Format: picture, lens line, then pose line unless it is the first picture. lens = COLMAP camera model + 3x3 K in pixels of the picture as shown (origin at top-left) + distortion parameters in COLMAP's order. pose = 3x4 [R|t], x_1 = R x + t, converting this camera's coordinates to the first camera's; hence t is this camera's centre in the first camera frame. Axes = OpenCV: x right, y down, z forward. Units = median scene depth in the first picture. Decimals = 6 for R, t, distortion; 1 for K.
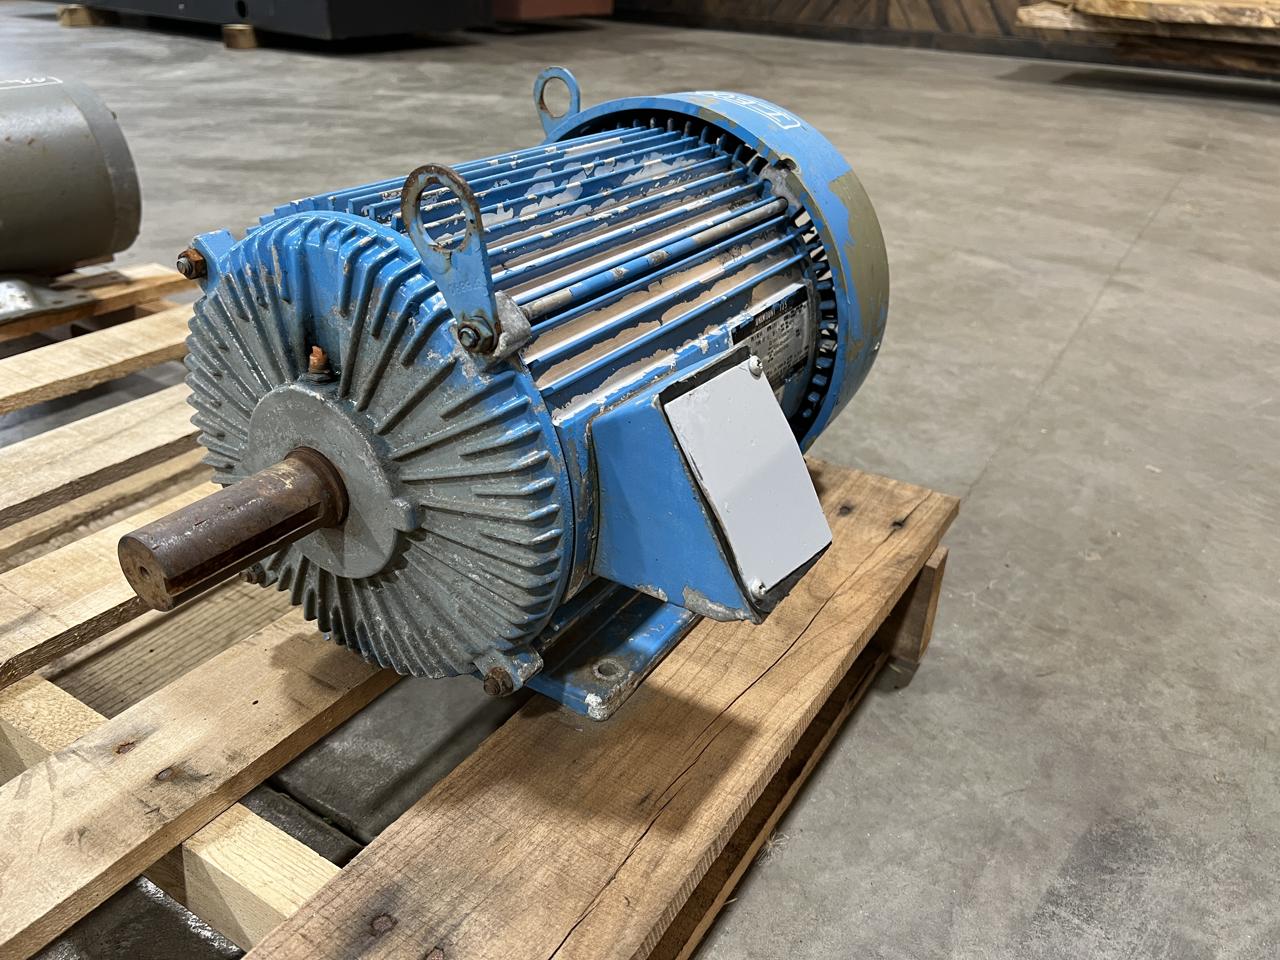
lens RADIAL K [[988.7, 0, 640.0], [0, 988.7, 480.0], [0, 0, 1]] dist [-0.007365, -0.006001]
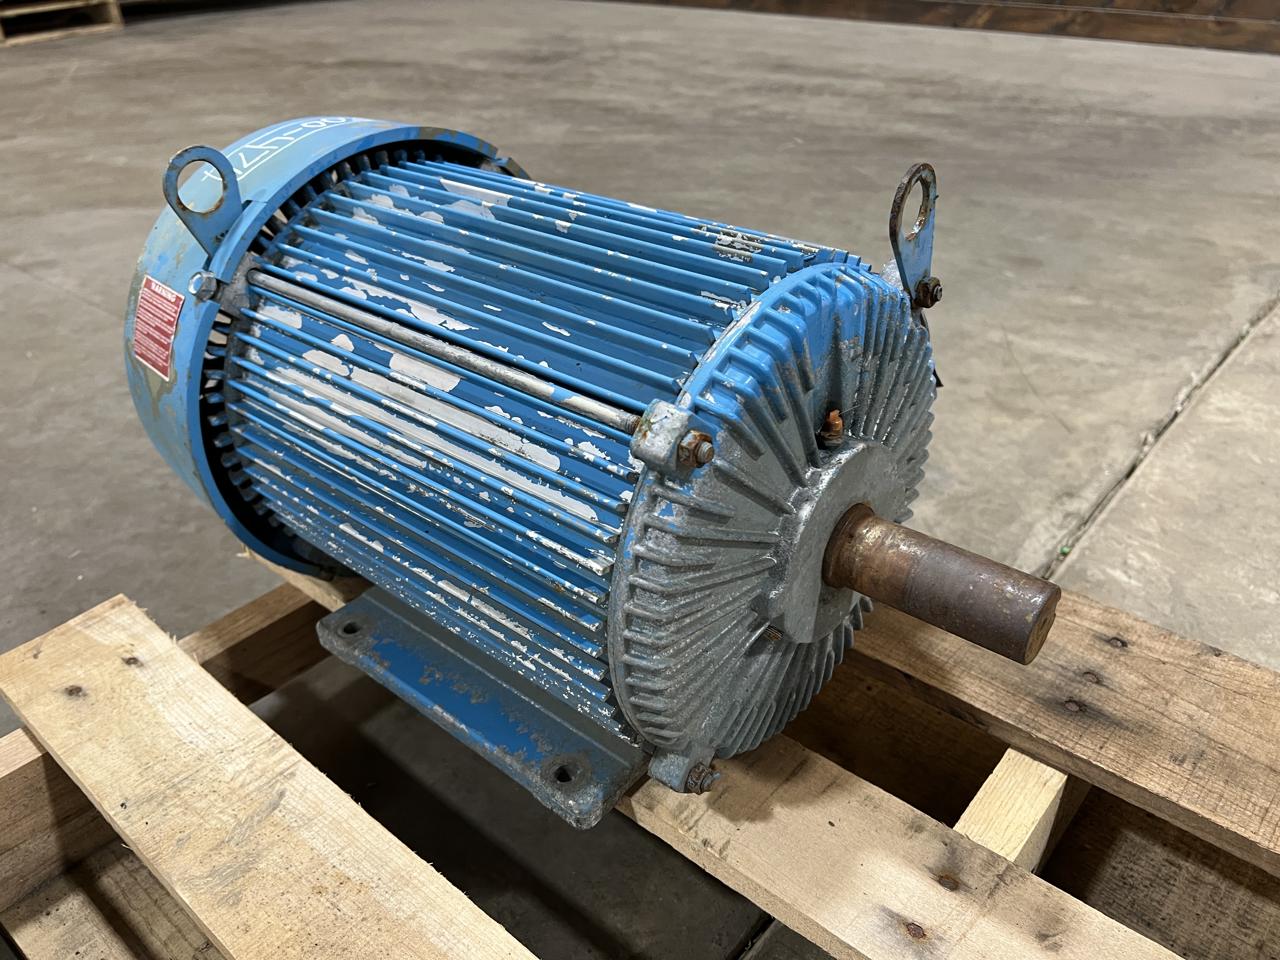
lens RADIAL K [[976.5, 0, 640.0], [0, 976.5, 480.0], [0, 0, 1]] dist [0.031853, -0.008691]
pose [[0.153163, -0.556065, 0.816904, -0.917028], [0.498371, 0.757297, 0.422051, -0.457546], [-0.853327, 0.342479, 0.393117, 0.633024]]
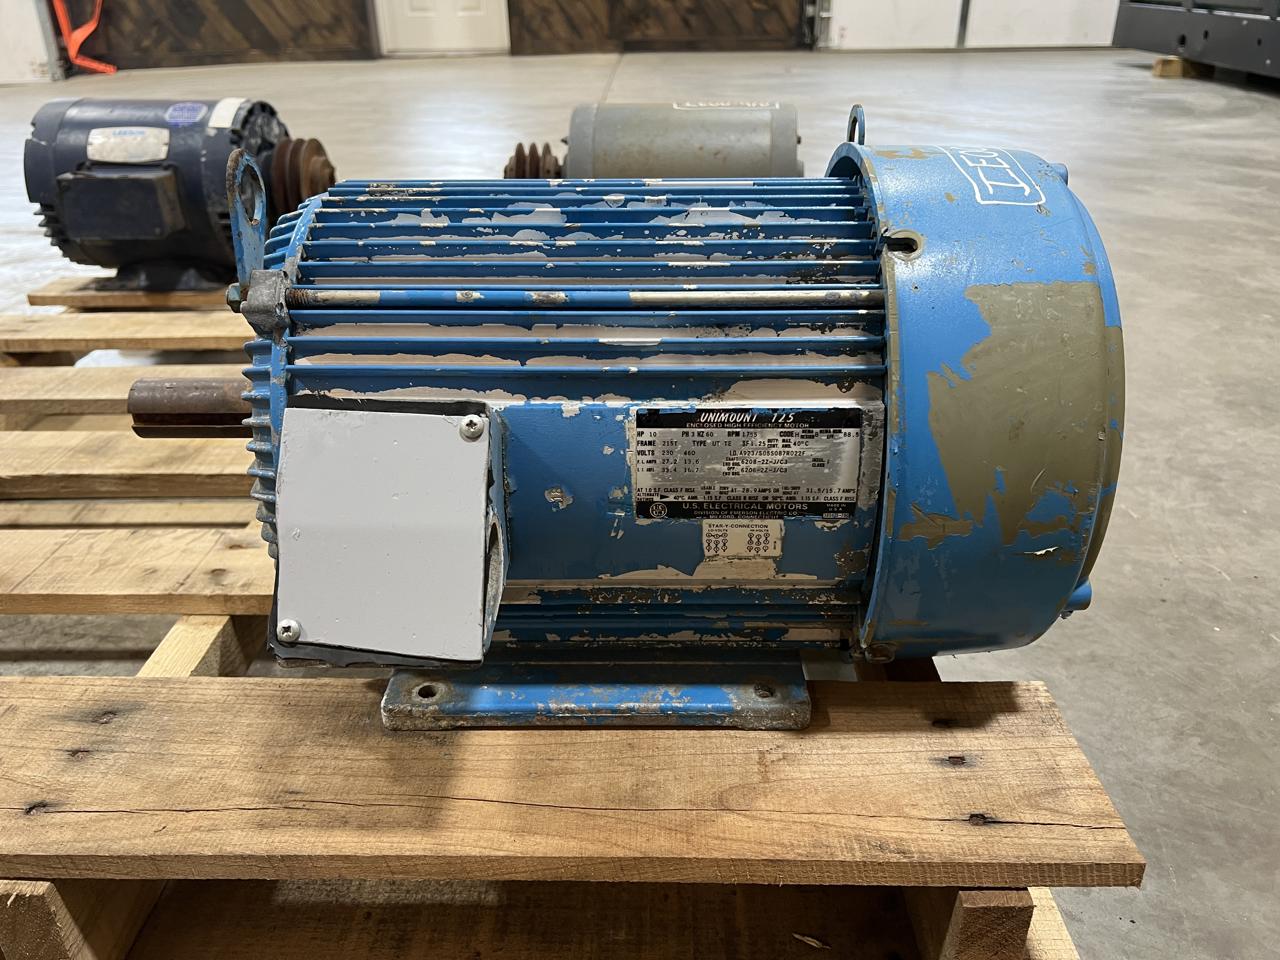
lens RADIAL K [[976.5, 0, 640.0], [0, 976.5, 480.0], [0, 0, 1]] dist [0.031853, -0.008691]
pose [[0.520298, 0.349280, -0.779291, 0.719352], [-0.386943, 0.909907, 0.149478, -0.211125], [0.761292, 0.223768, 0.608574, 0.490843]]
